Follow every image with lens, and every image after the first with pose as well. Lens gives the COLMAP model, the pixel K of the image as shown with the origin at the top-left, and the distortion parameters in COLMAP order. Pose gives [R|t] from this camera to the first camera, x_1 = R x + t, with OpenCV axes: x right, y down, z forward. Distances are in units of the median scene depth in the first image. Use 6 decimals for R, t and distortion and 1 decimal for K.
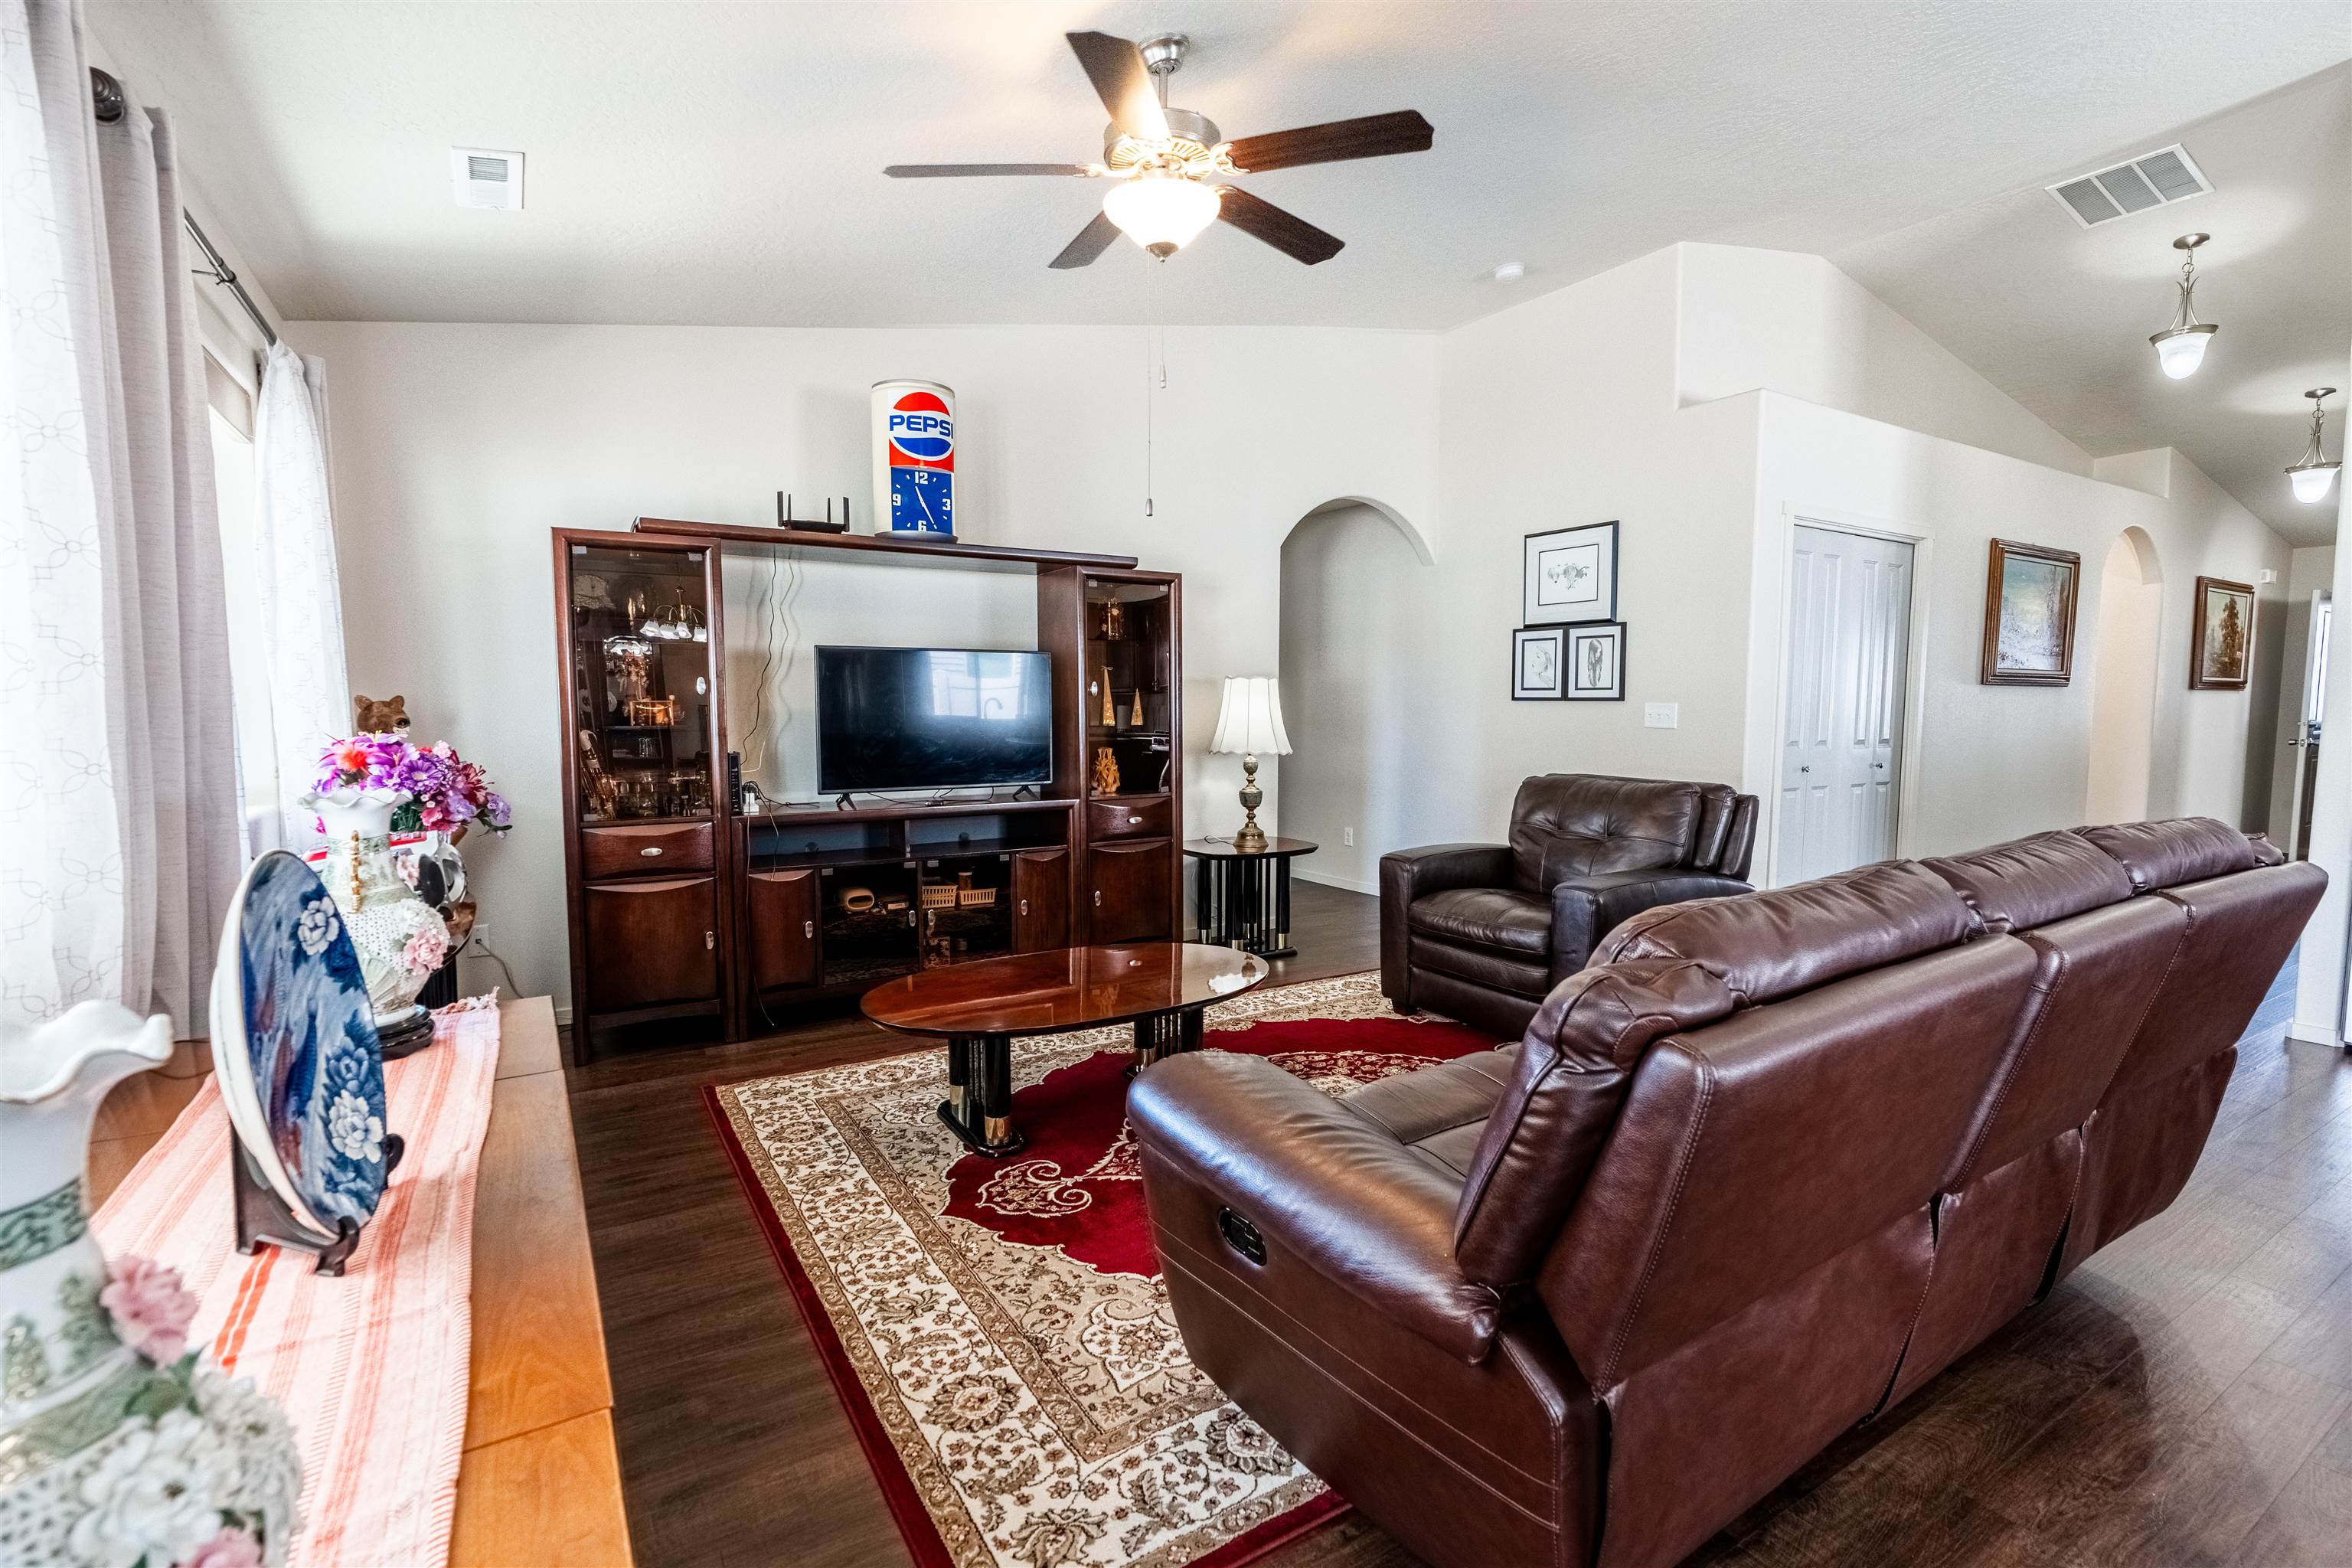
lens RADIAL K [[1051.4, 0, 1183.6], [0, 1051.4, 782.4], [0, 0, 1]] dist [0.000239, 0.000262]
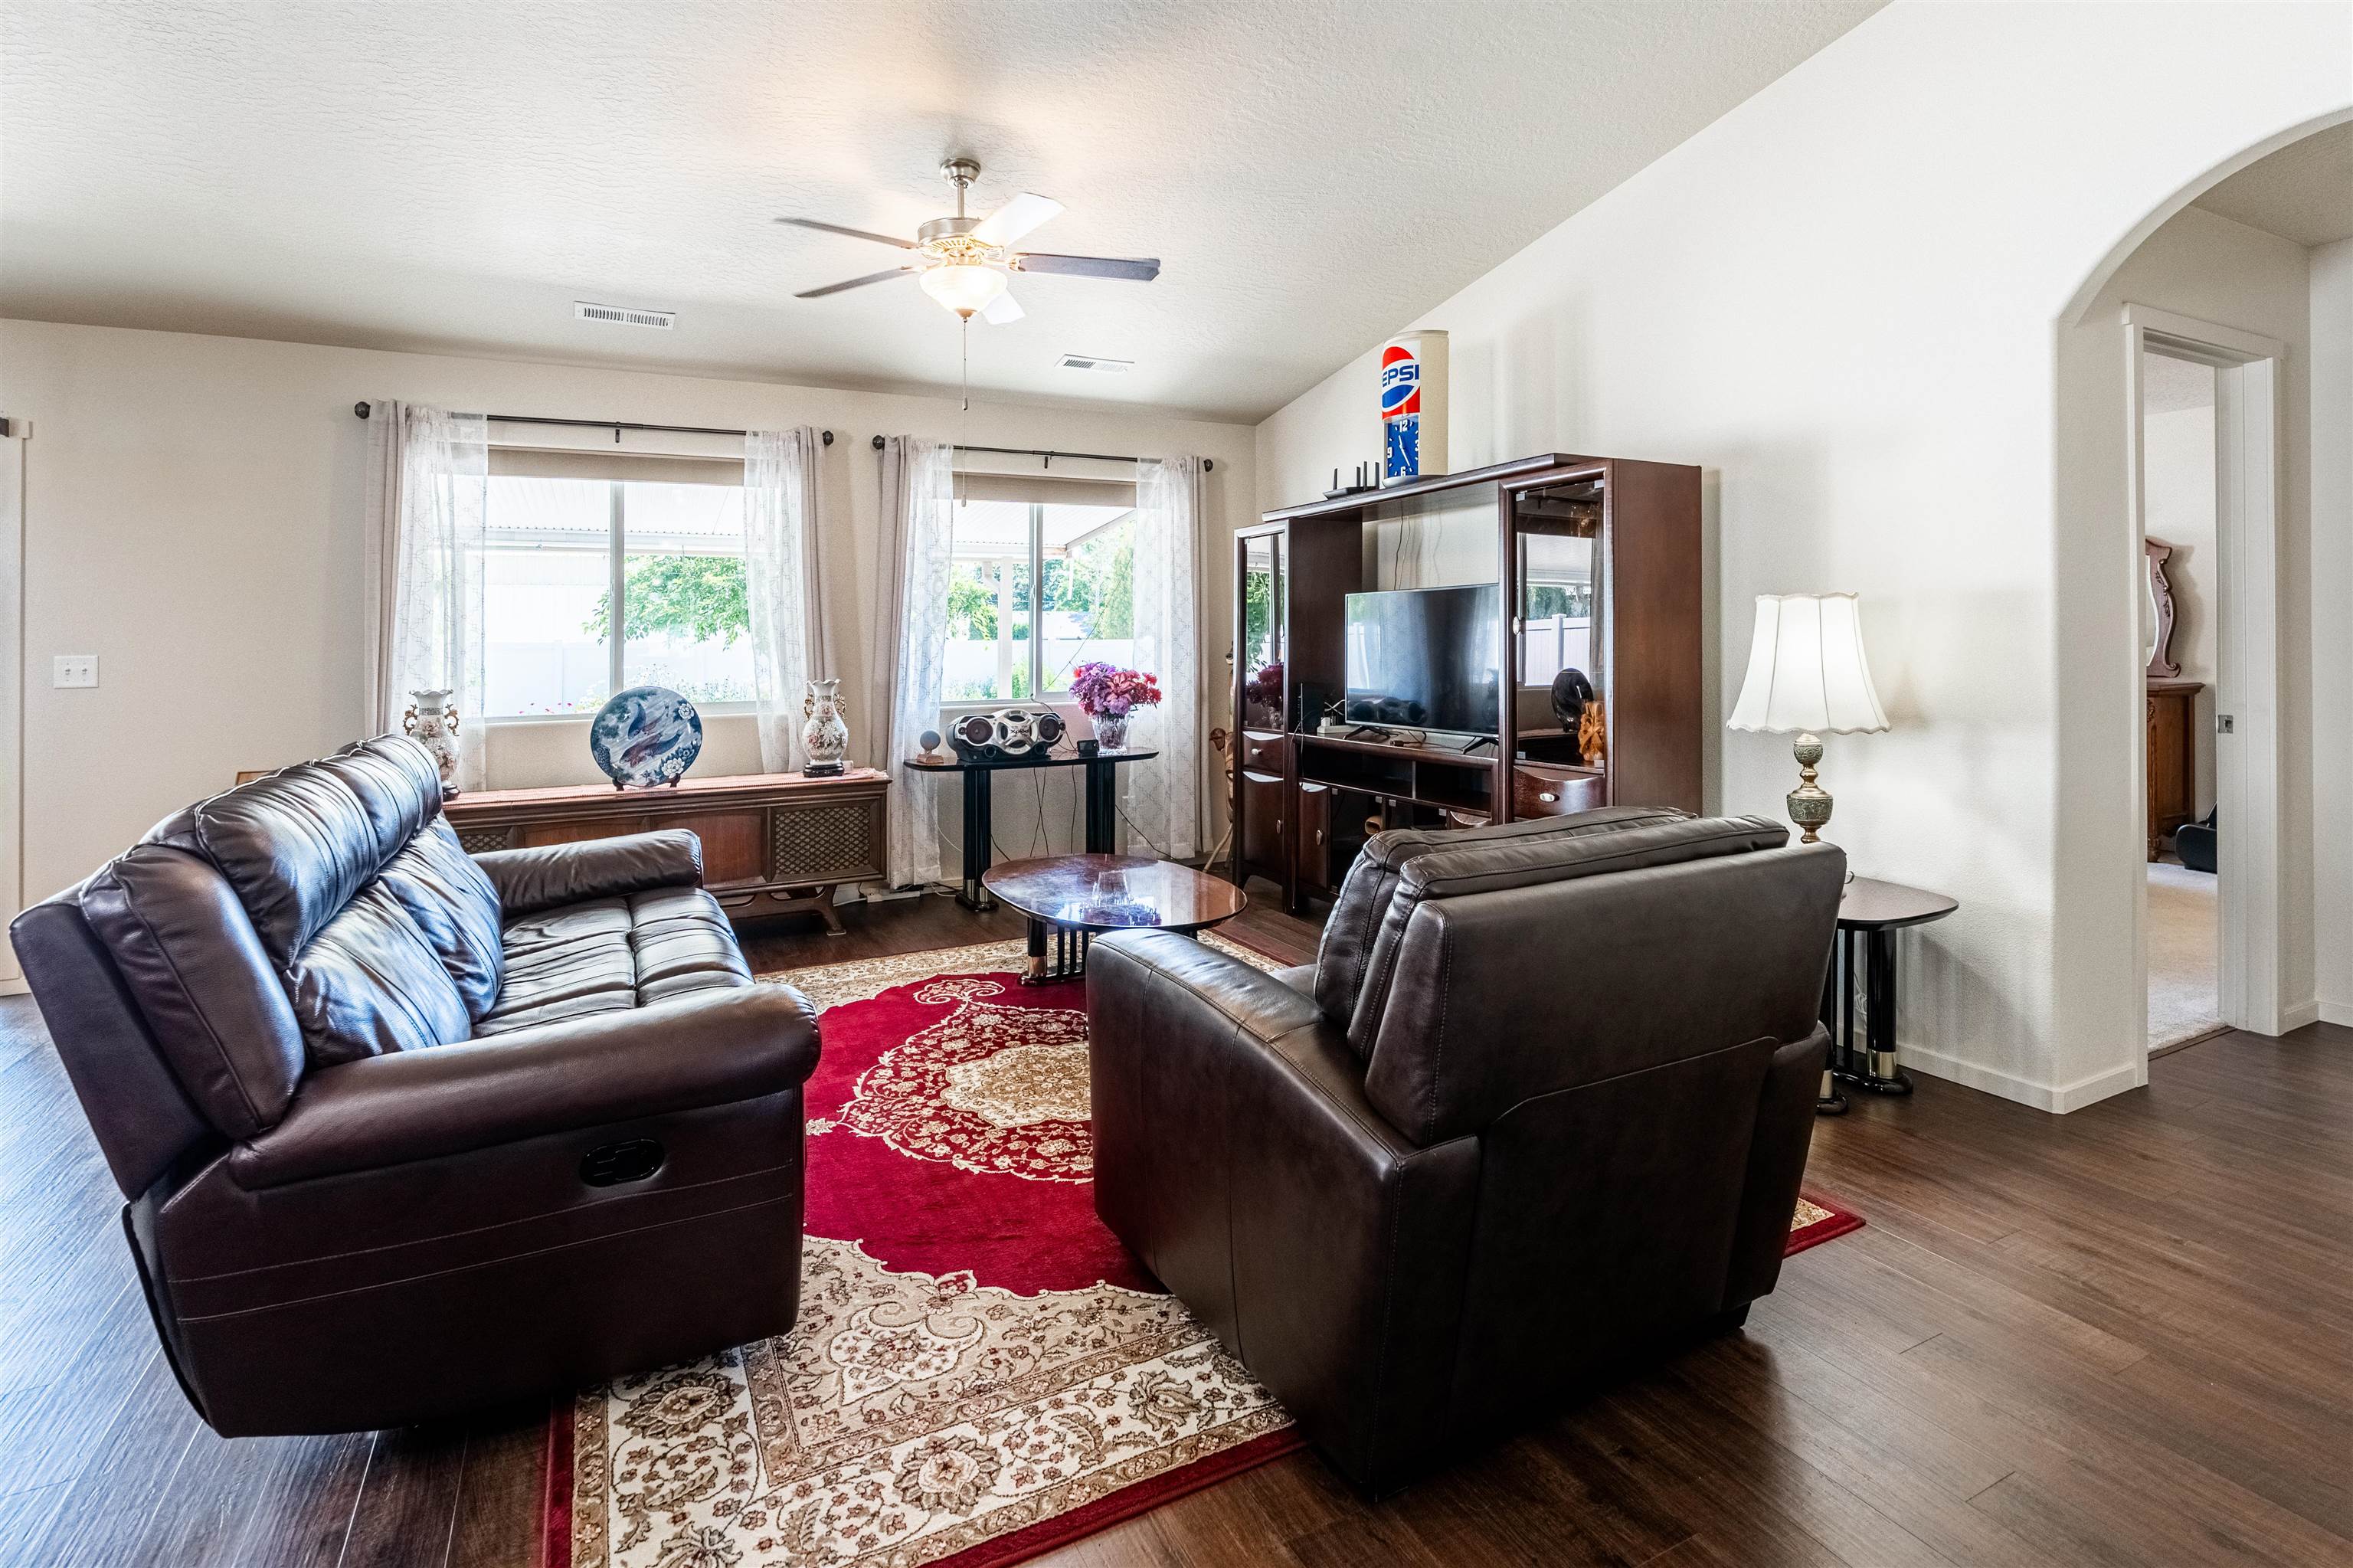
lens RADIAL K [[1156.2, 0, 1205.1], [0, 1156.2, 621.8], [0, 0, 1]] dist [0.003008, -0.000118]
pose [[-0.071998, -0.018744, -0.997229, 0.903852], [-0.066901, 0.997662, -0.013922, -0.069777], [0.995159, 0.065714, -0.073084, 0.912302]]
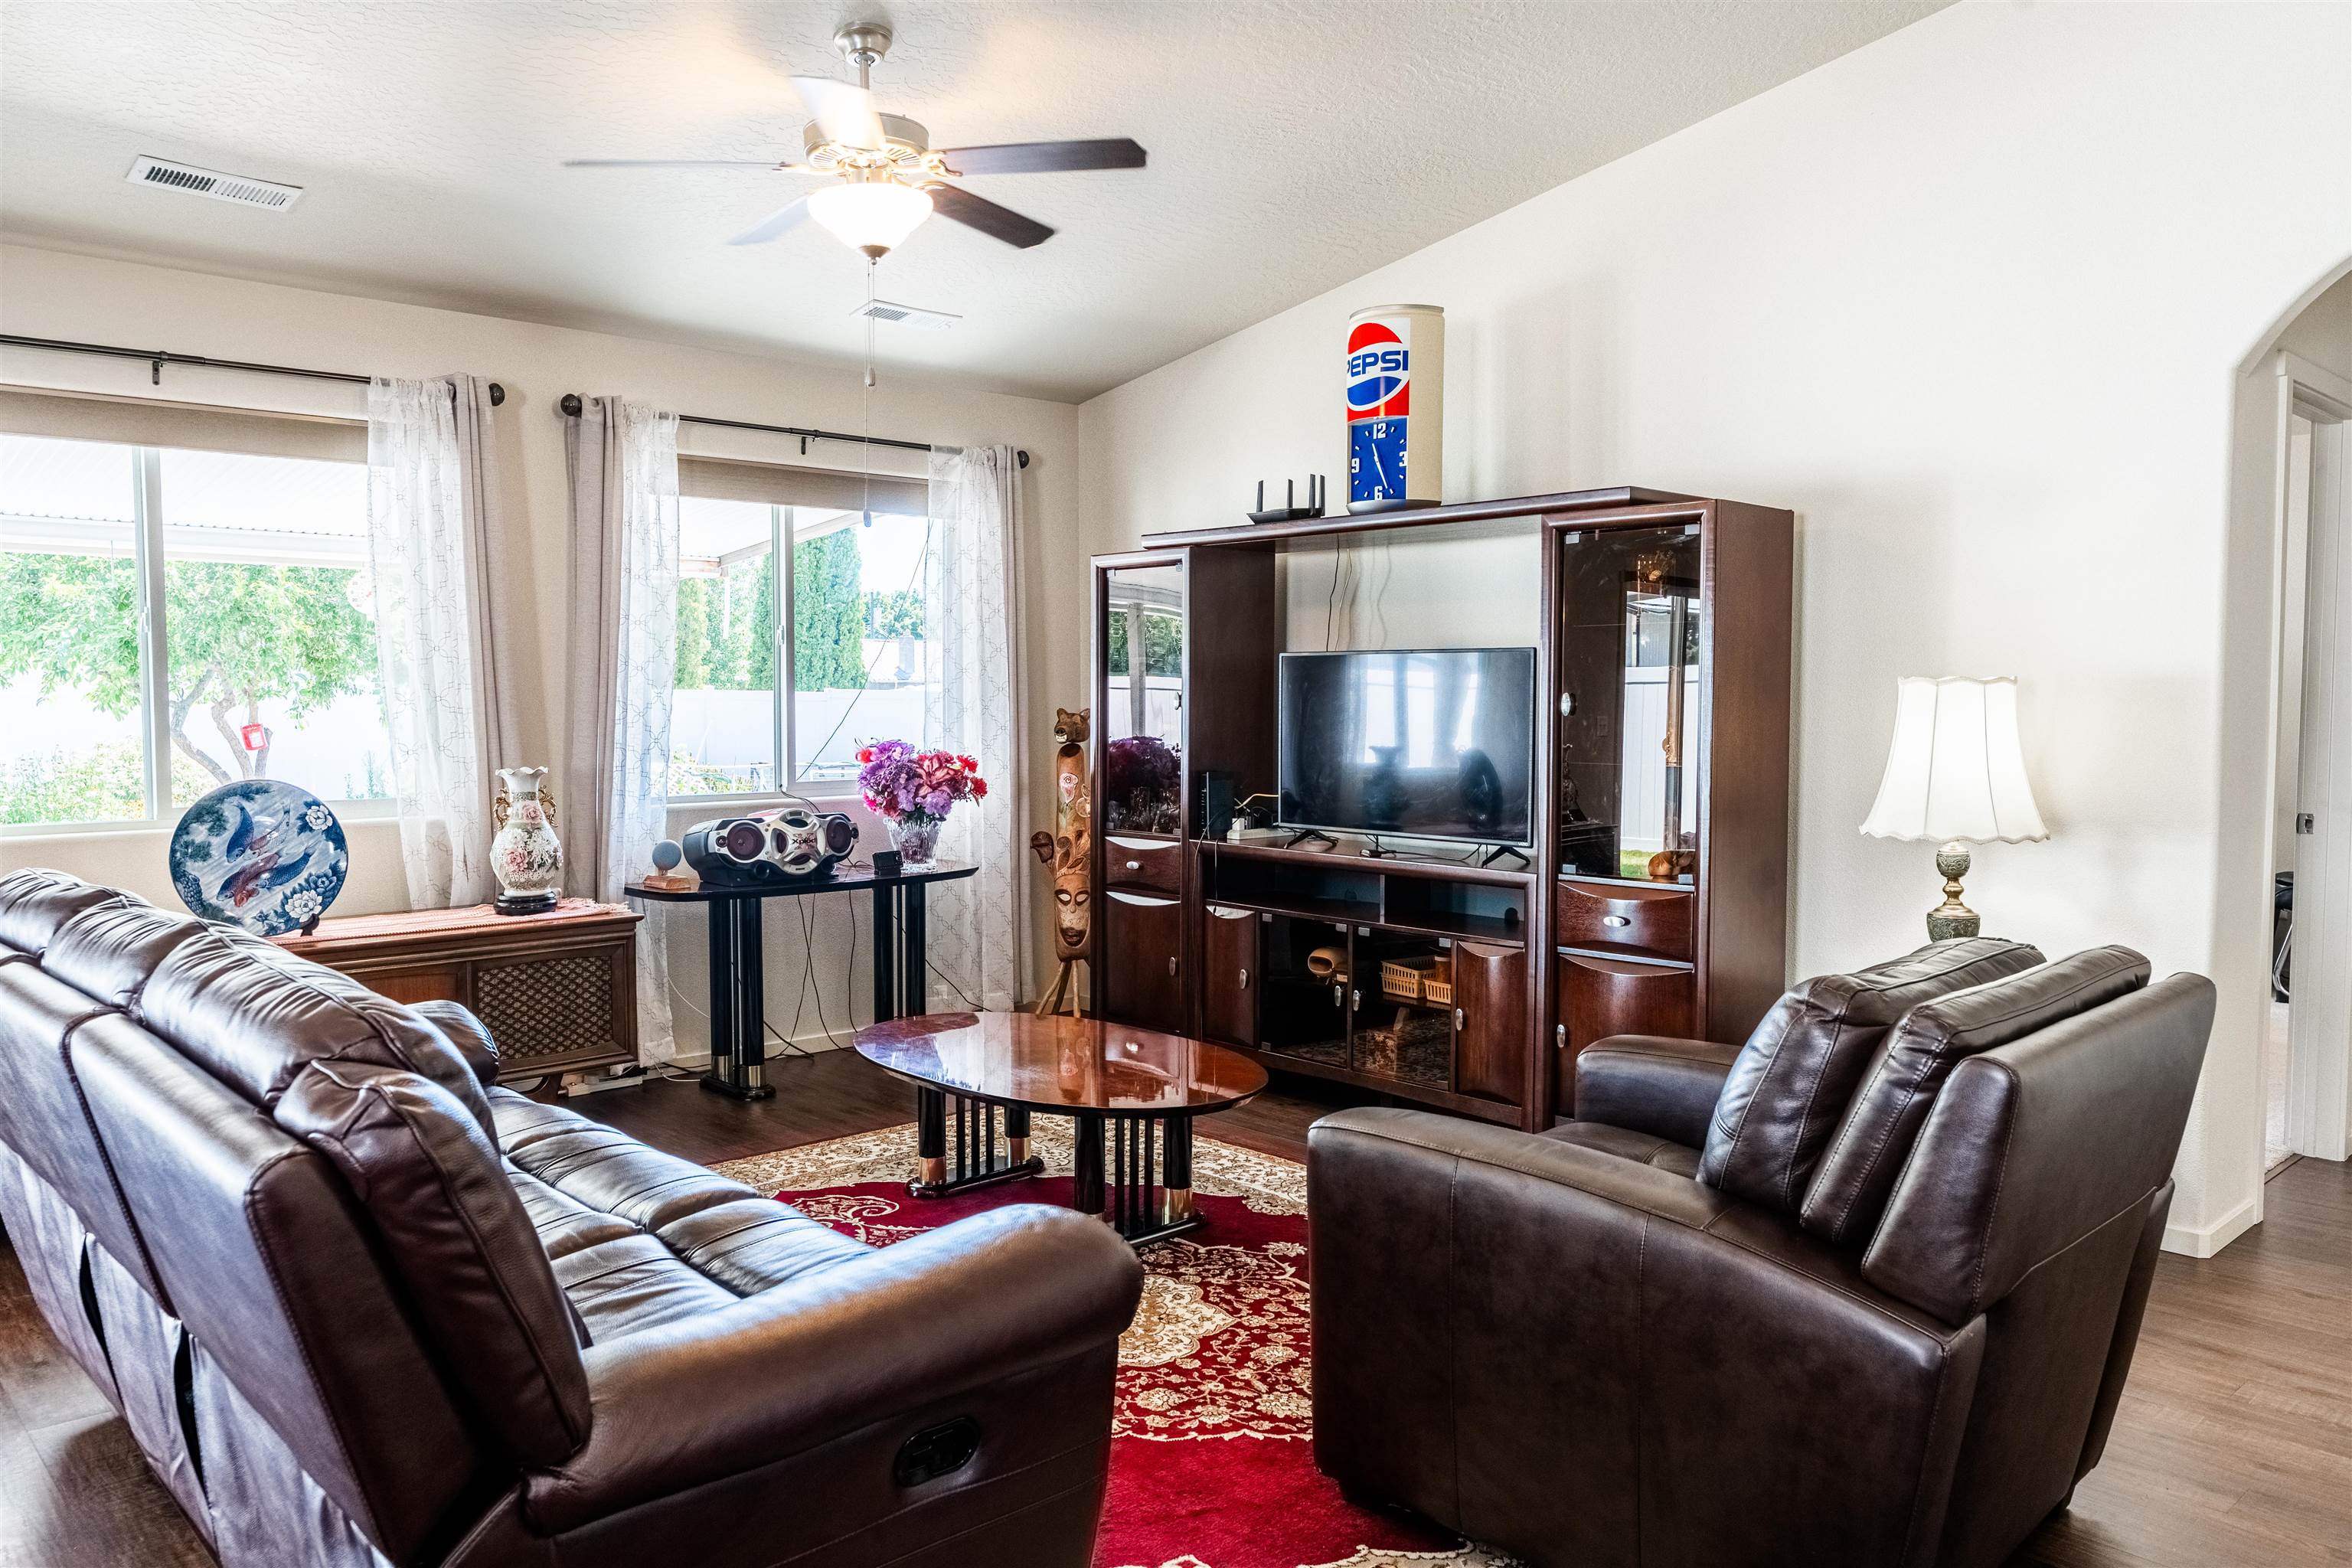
lens RADIAL K [[1672.5, 0, 1151.6], [0, 1672.5, 769.4], [0, 0, 1]] dist [0.012881, -0.001505]
pose [[0.190507, 0.045506, -0.980631, 0.946760], [-0.077519, 0.996503, 0.031183, -0.068141], [0.978620, 0.070077, 0.193369, 0.622475]]
